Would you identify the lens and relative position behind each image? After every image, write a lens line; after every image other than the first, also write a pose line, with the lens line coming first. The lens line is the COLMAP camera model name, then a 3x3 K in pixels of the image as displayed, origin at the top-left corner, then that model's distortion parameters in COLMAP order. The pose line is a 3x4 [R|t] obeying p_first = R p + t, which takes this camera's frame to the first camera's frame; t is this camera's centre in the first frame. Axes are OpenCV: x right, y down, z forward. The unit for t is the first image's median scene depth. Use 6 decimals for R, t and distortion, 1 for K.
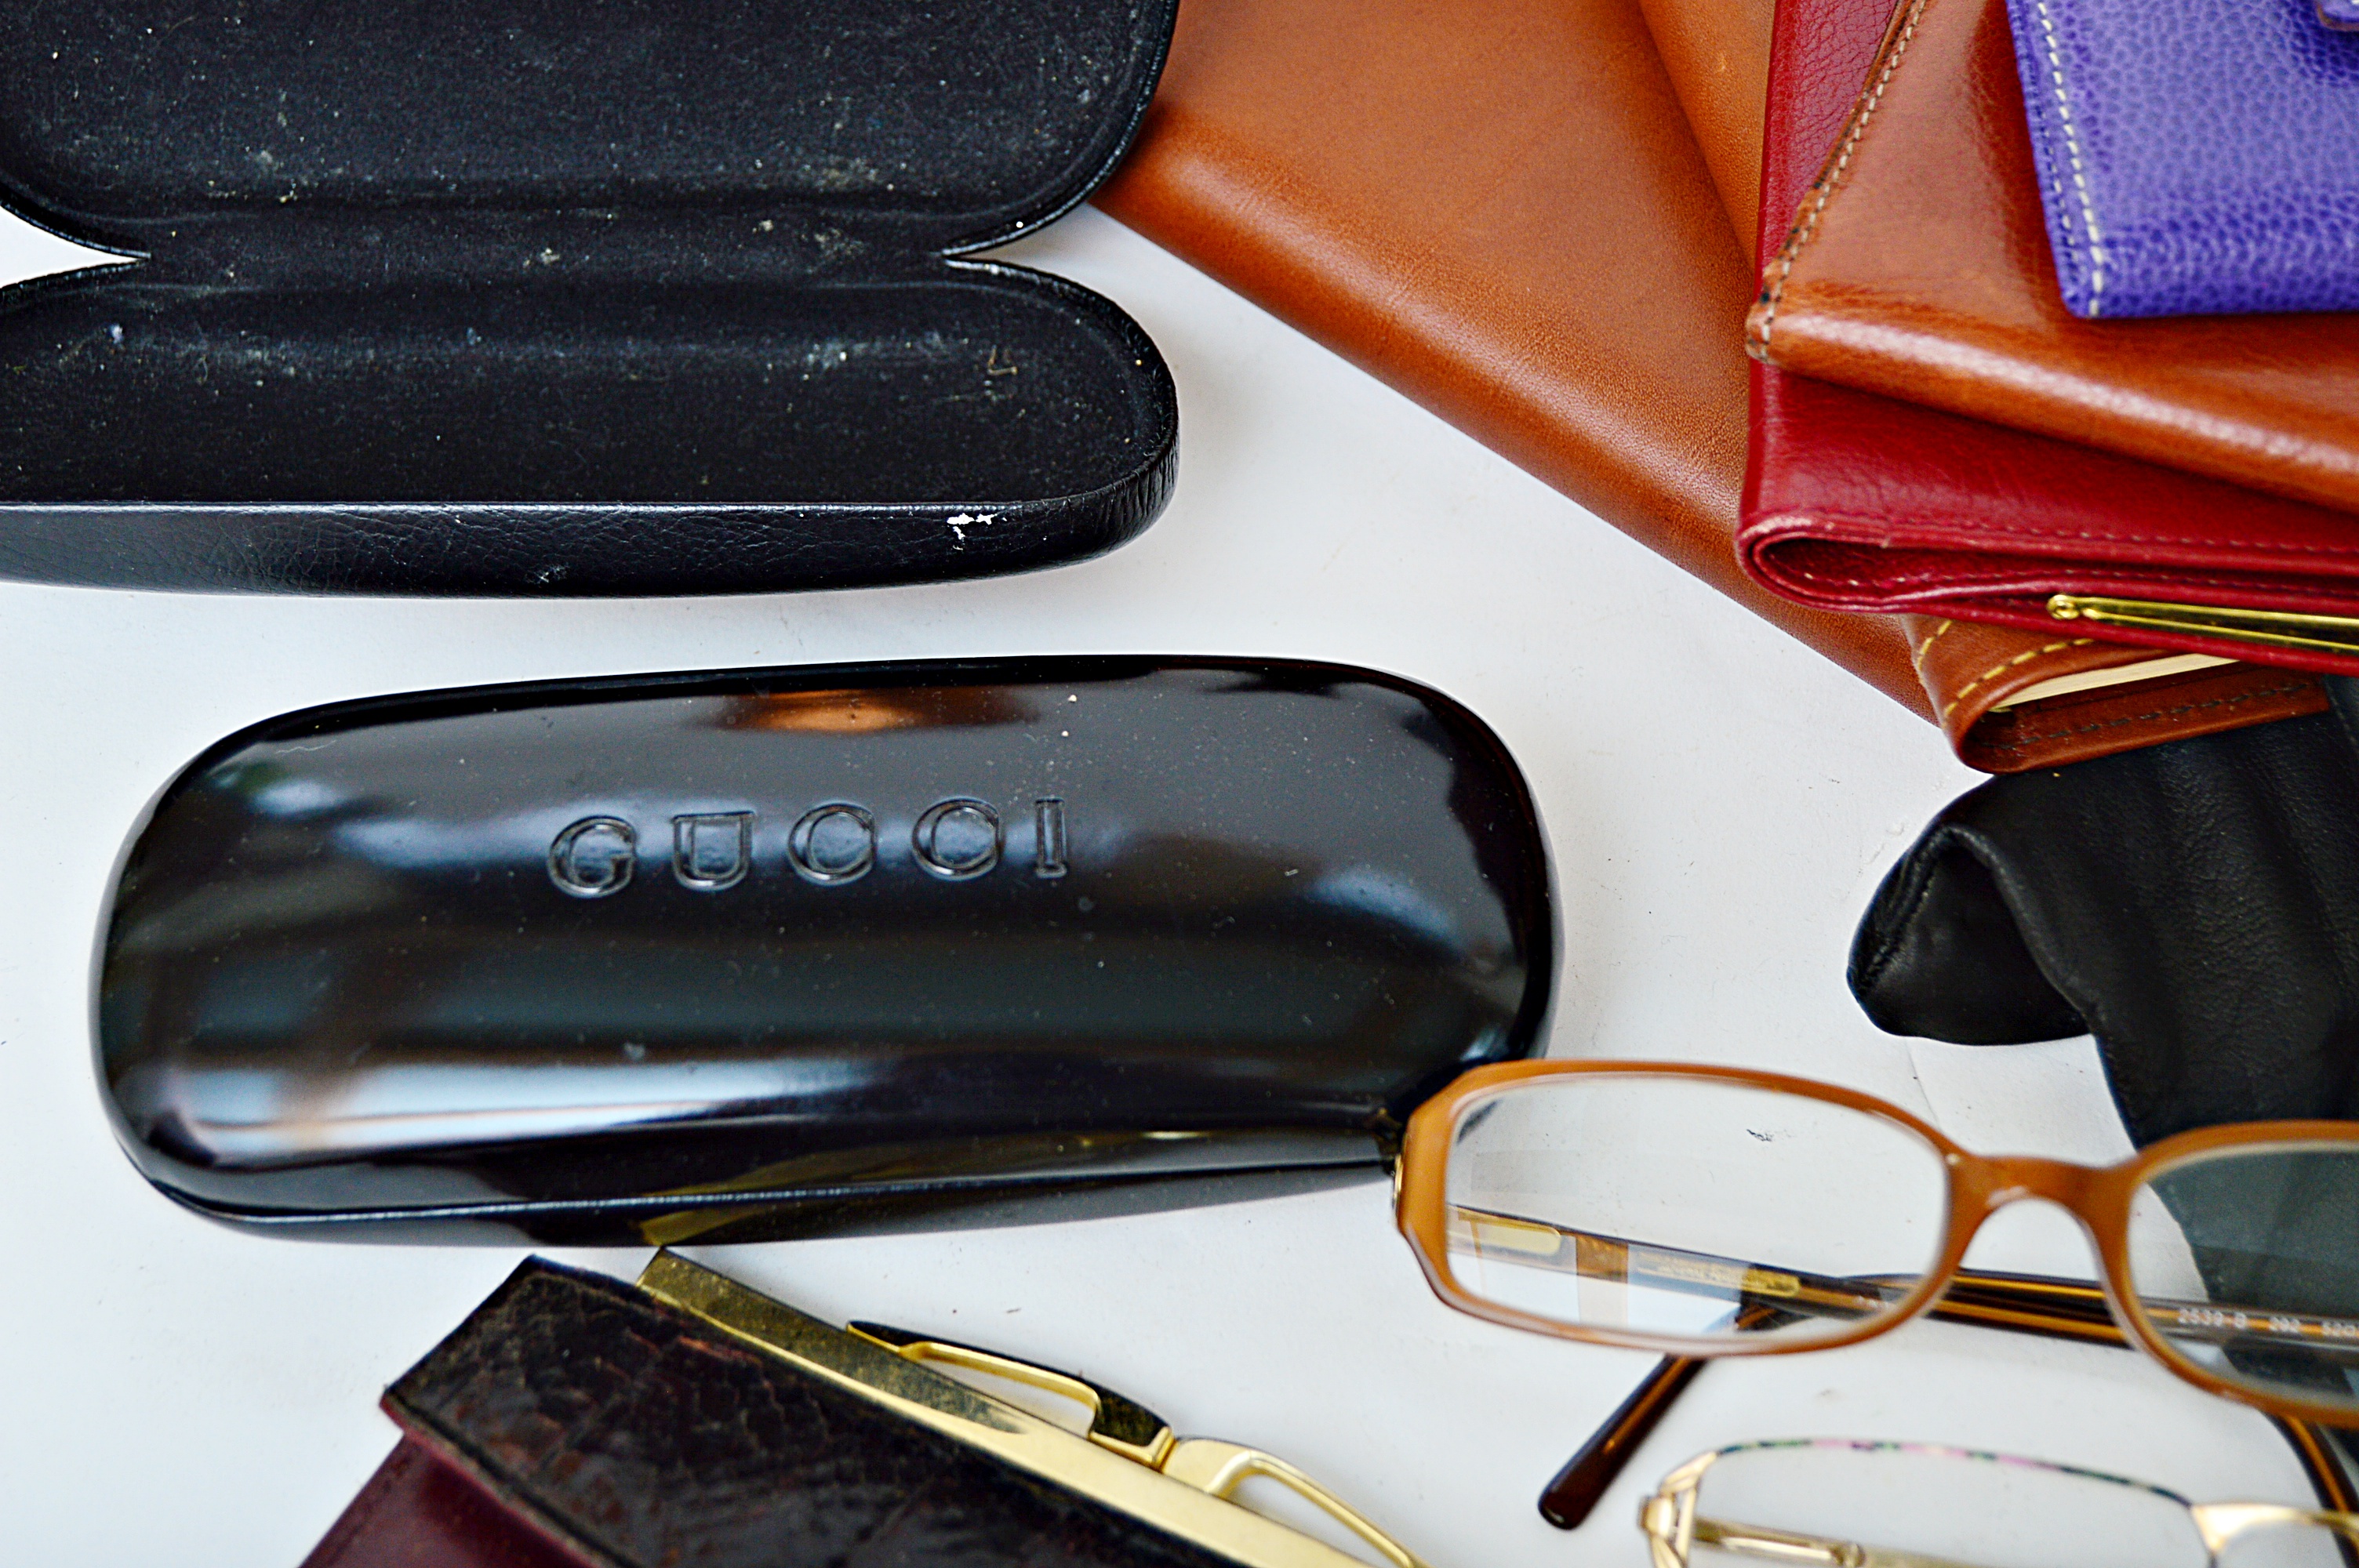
lens RADIAL K [[4207.7, 0, 1184.1], [0, 4207.7, 796.9], [0, 0, 1]] dist [-0.052355, 0.000000]
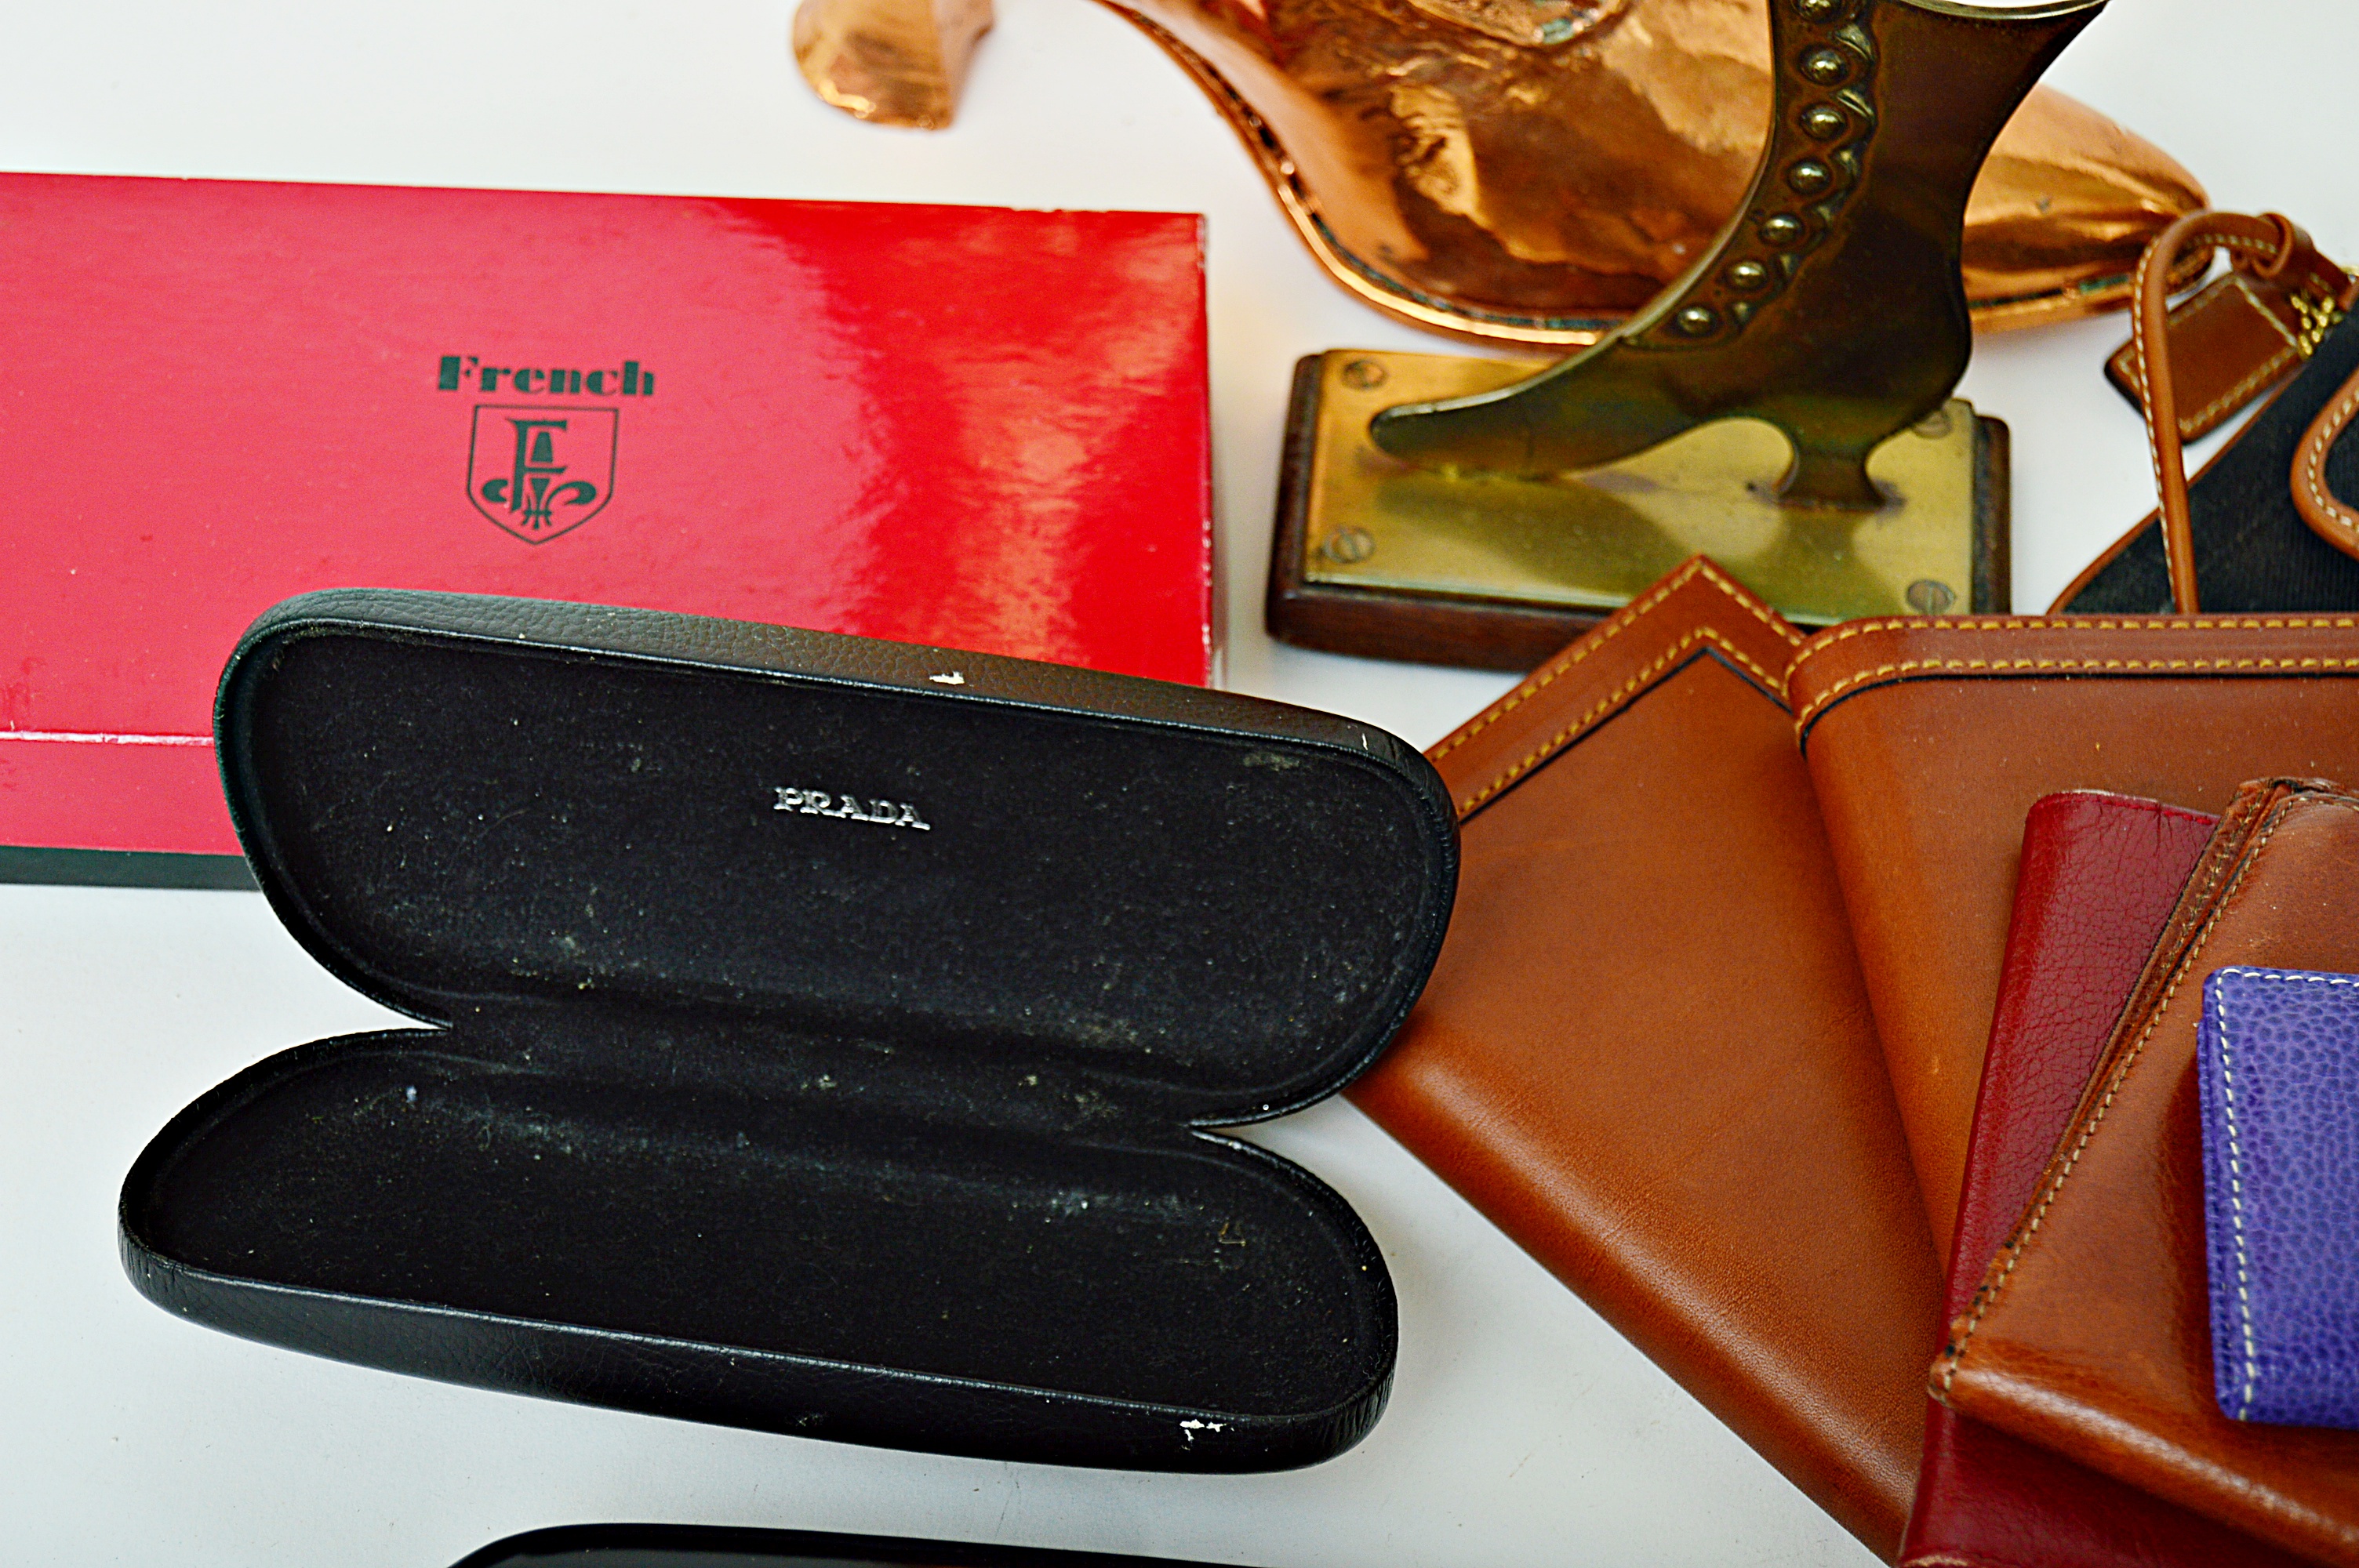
lens RADIAL K [[4881.4, 0, 1200.8], [0, 4881.4, 761.9], [0, 0, 1]] dist [-0.052770, 0.000000]
pose [[0.991898, 0.126480, -0.011883, -0.059638], [-0.127032, 0.988336, -0.083990, -0.134212], [0.001122, 0.084819, 0.996396, -0.281540]]
